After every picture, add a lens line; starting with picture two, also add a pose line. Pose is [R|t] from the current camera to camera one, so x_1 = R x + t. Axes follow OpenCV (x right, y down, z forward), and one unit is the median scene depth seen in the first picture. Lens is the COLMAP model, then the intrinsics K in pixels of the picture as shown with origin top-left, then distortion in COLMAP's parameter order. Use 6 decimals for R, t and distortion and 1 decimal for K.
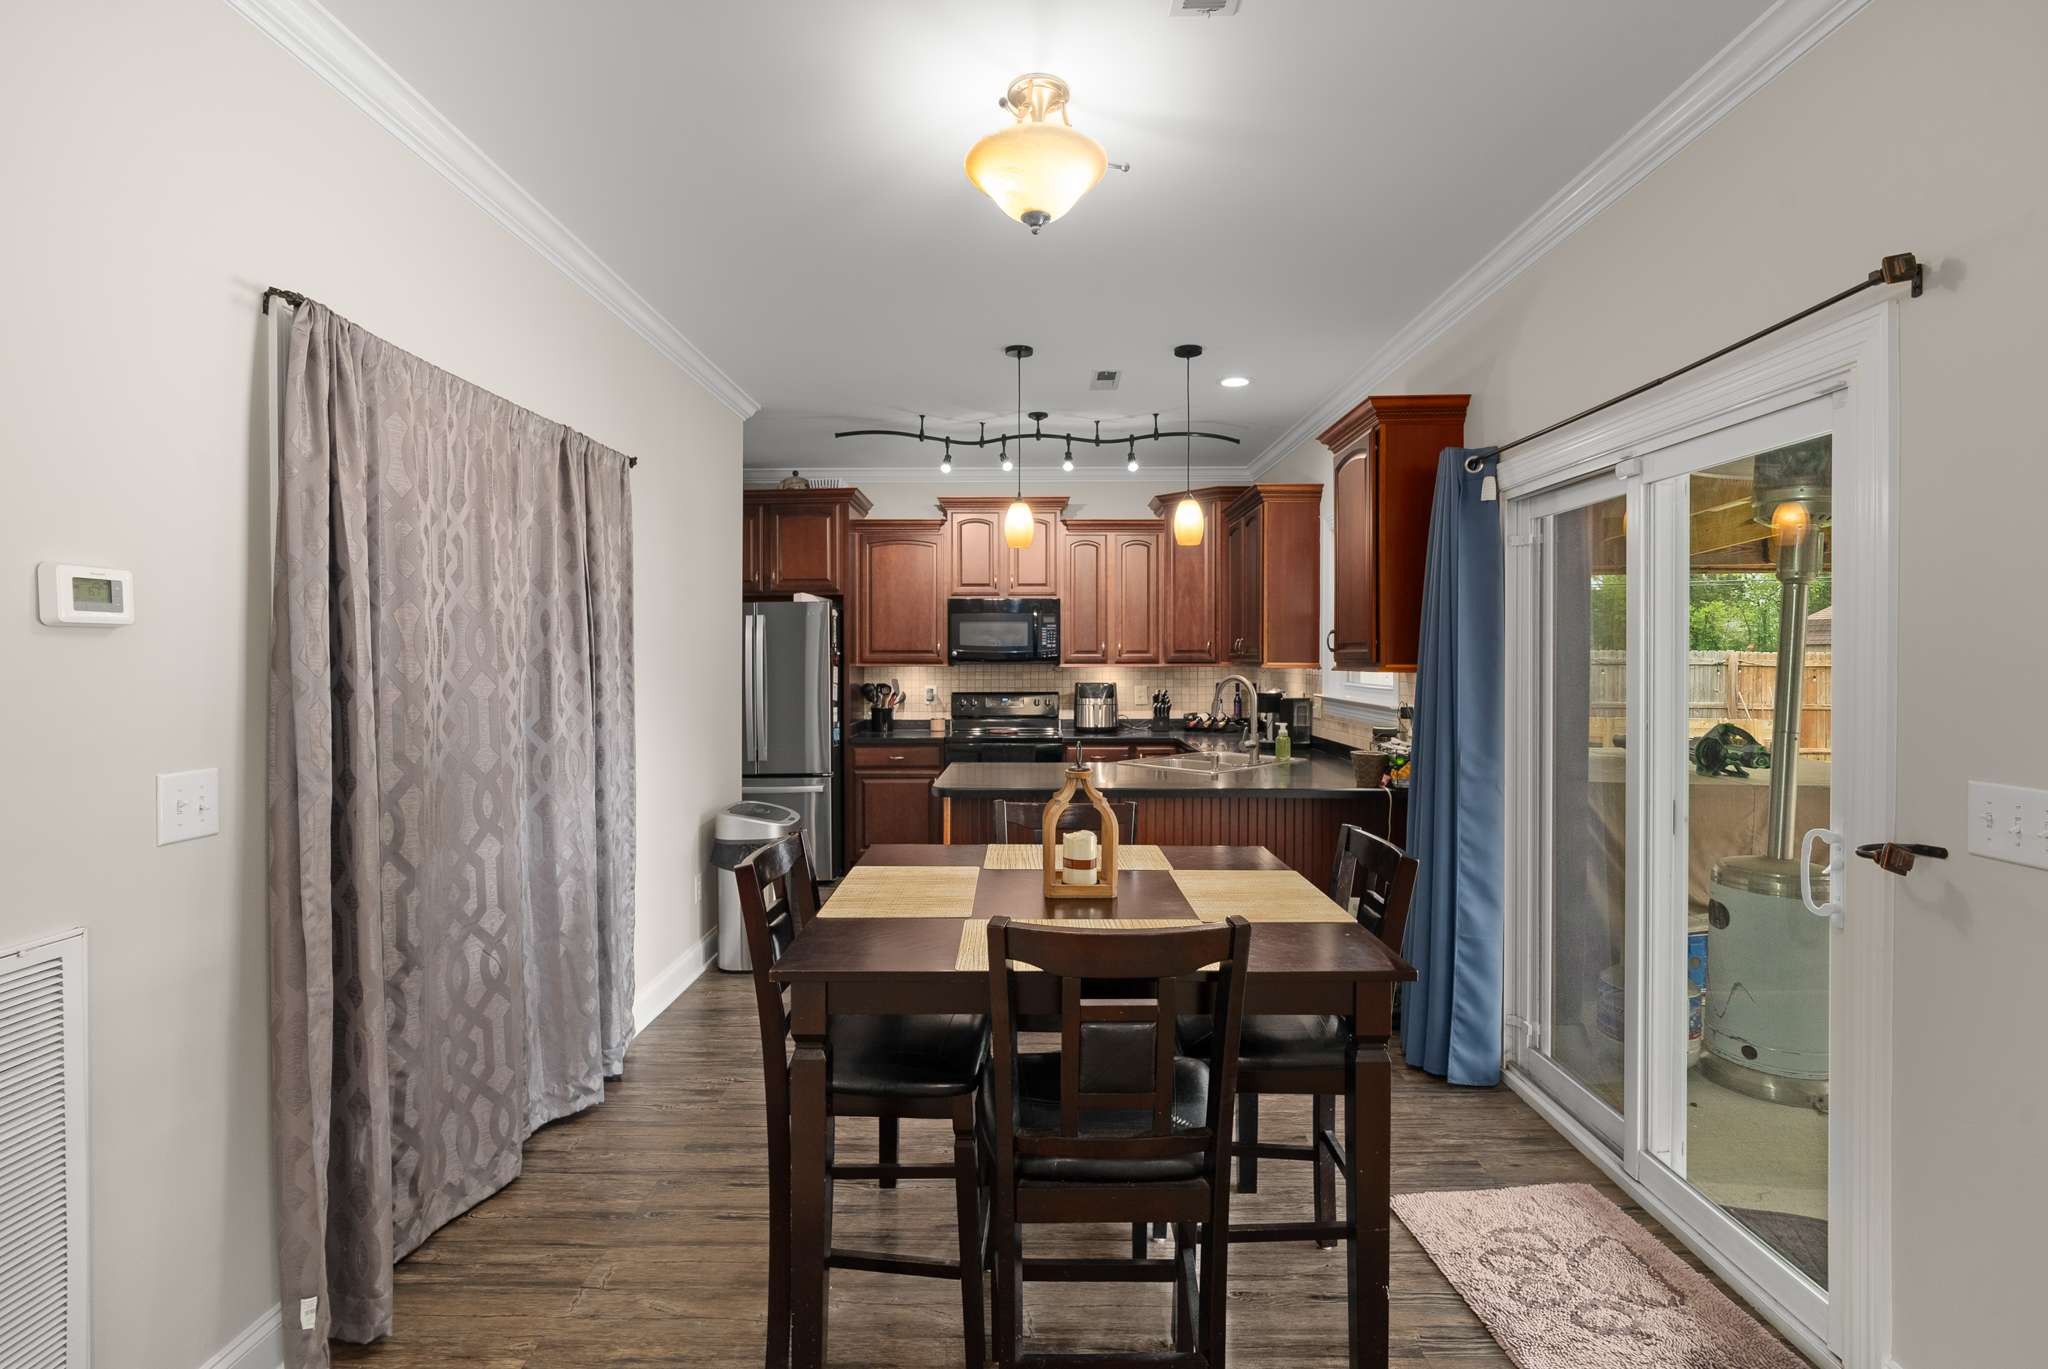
lens RADIAL K [[985.2, 0, 1027.1], [0, 985.2, 664.8], [0, 0, 1]] dist [-0.010374, 0.007679]
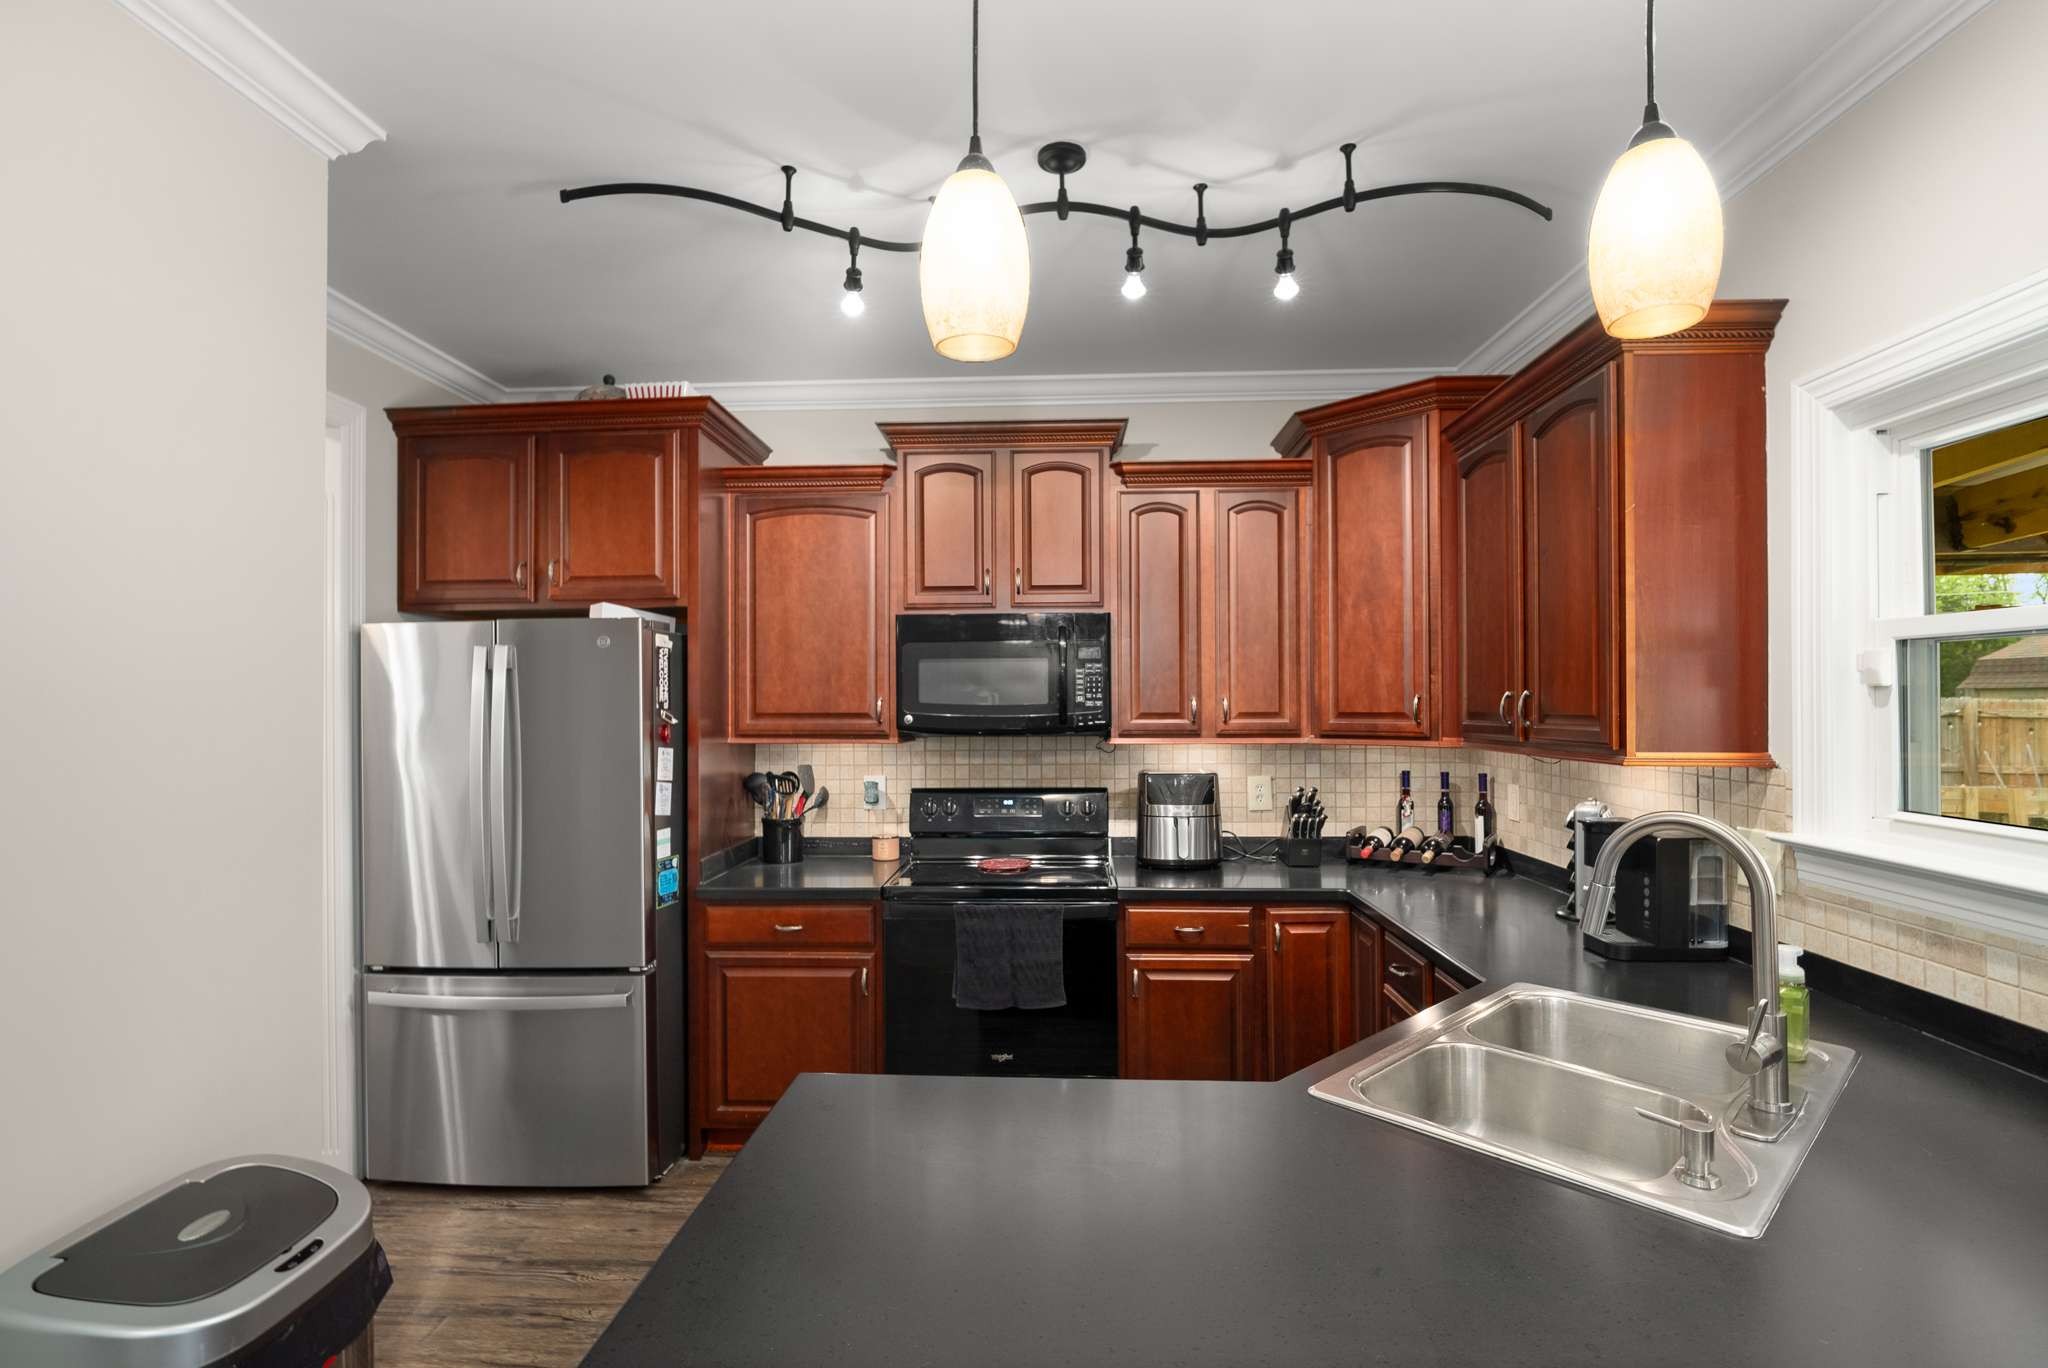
lens RADIAL K [[985.2, 0, 1014.8], [0, 985.2, 689.5], [0, 0, 1]] dist [-0.010374, 0.007679]
pose [[0.998605, -0.002447, -0.052740, 0.010327], [0.001416, 0.999807, -0.019579, -0.016822], [0.052778, 0.019477, 0.998416, 0.477077]]
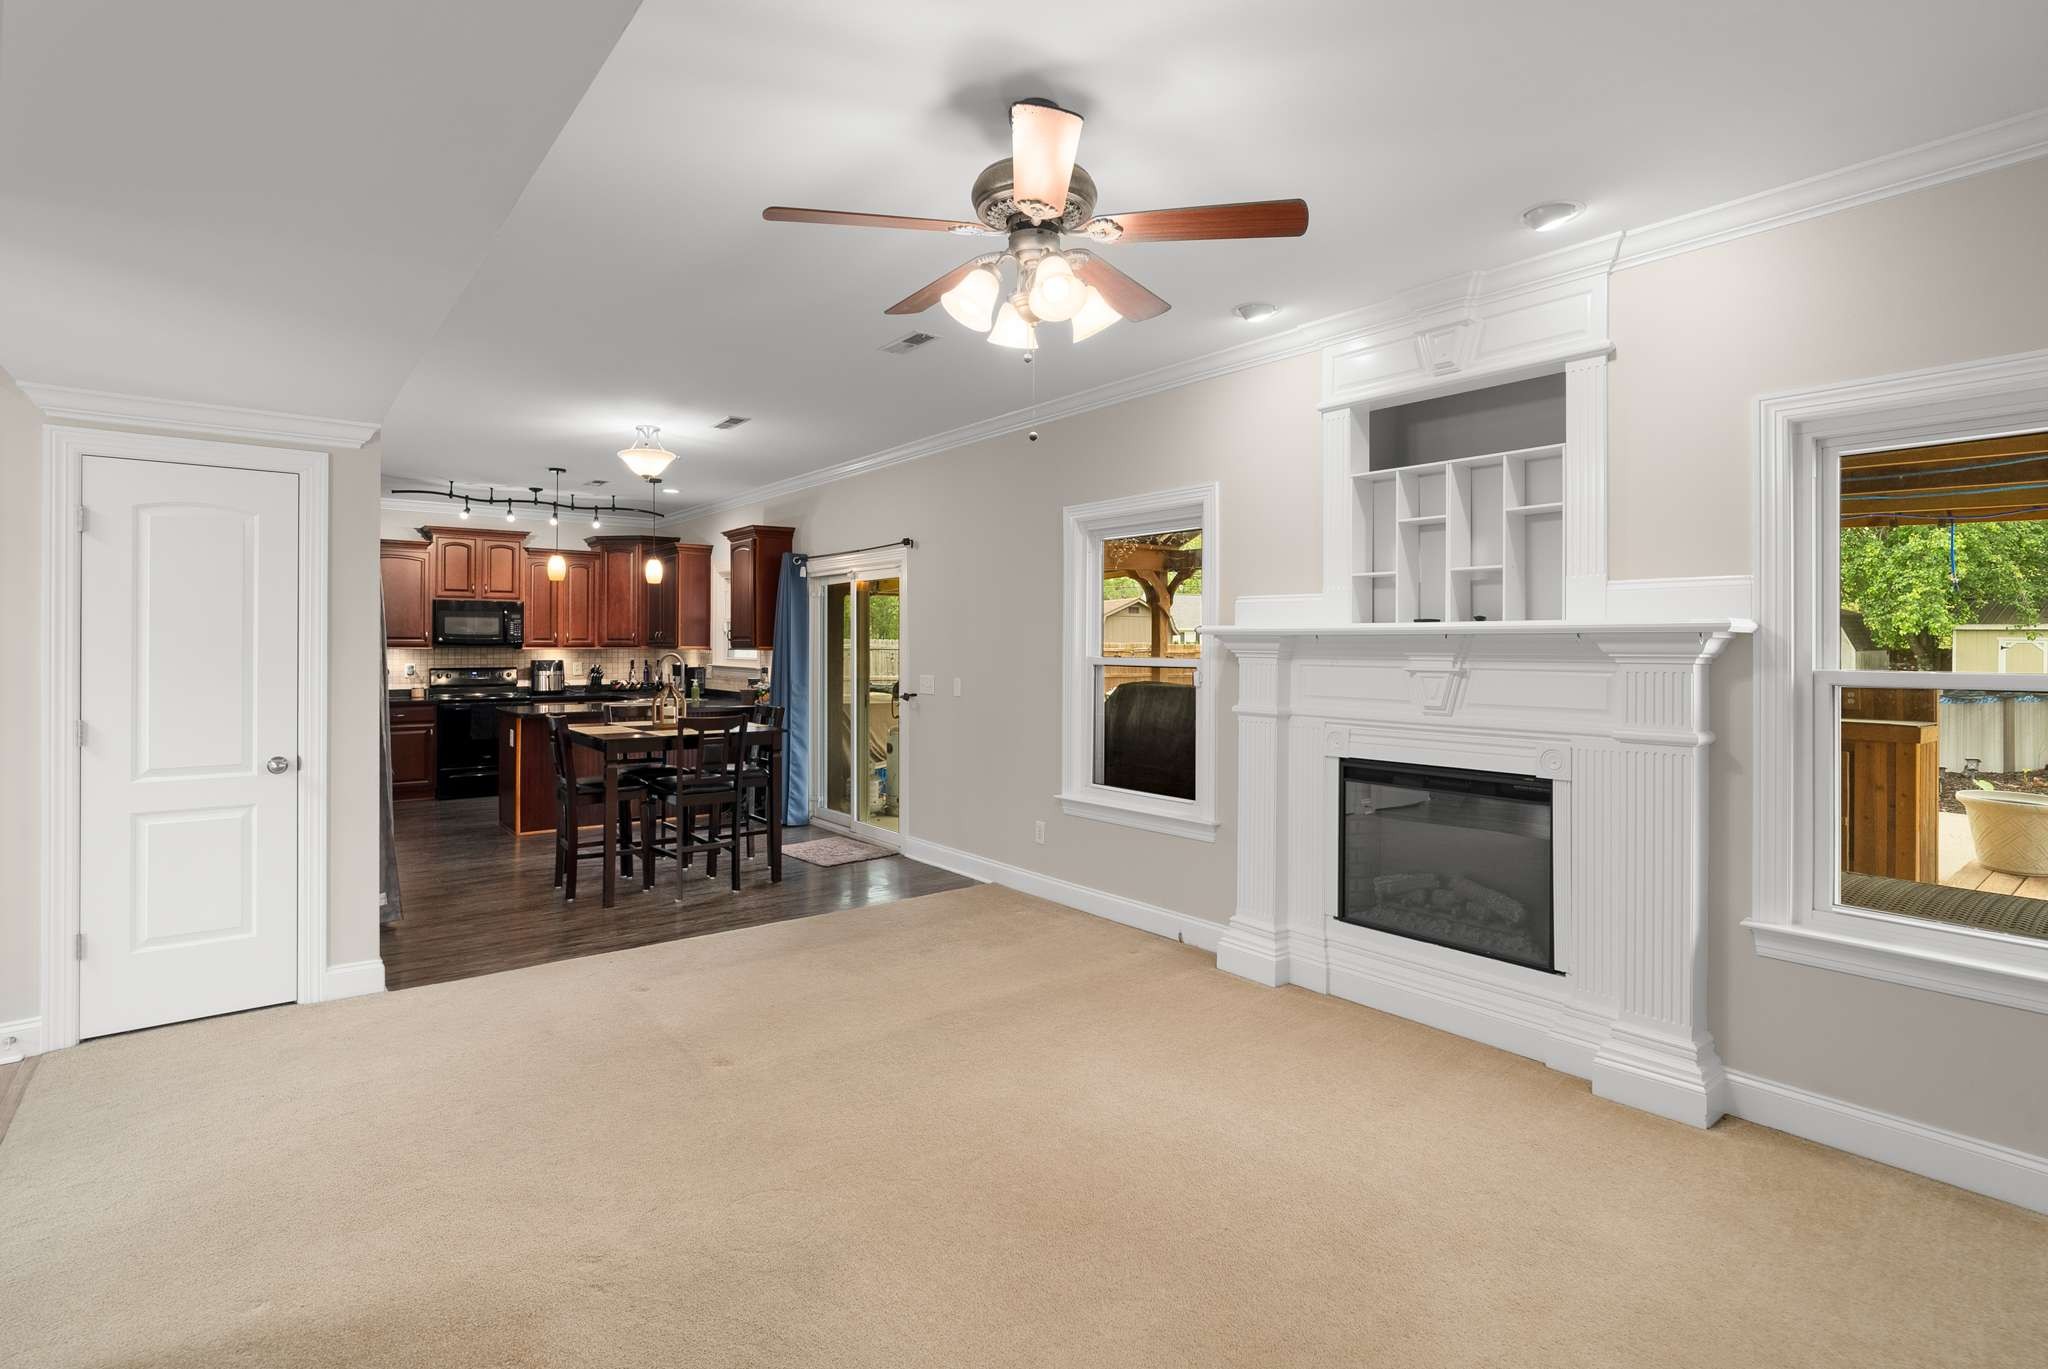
lens RADIAL K [[985.2, 0, 1028.7], [0, 985.2, 647.9], [0, 0, 1]] dist [-0.010374, 0.007679]
pose [[0.779742, 0.000332, 0.626101, -0.291122], [0.001623, 0.999995, -0.002551, 0.004939], [-0.626099, 0.003006, 0.779738, -0.585252]]
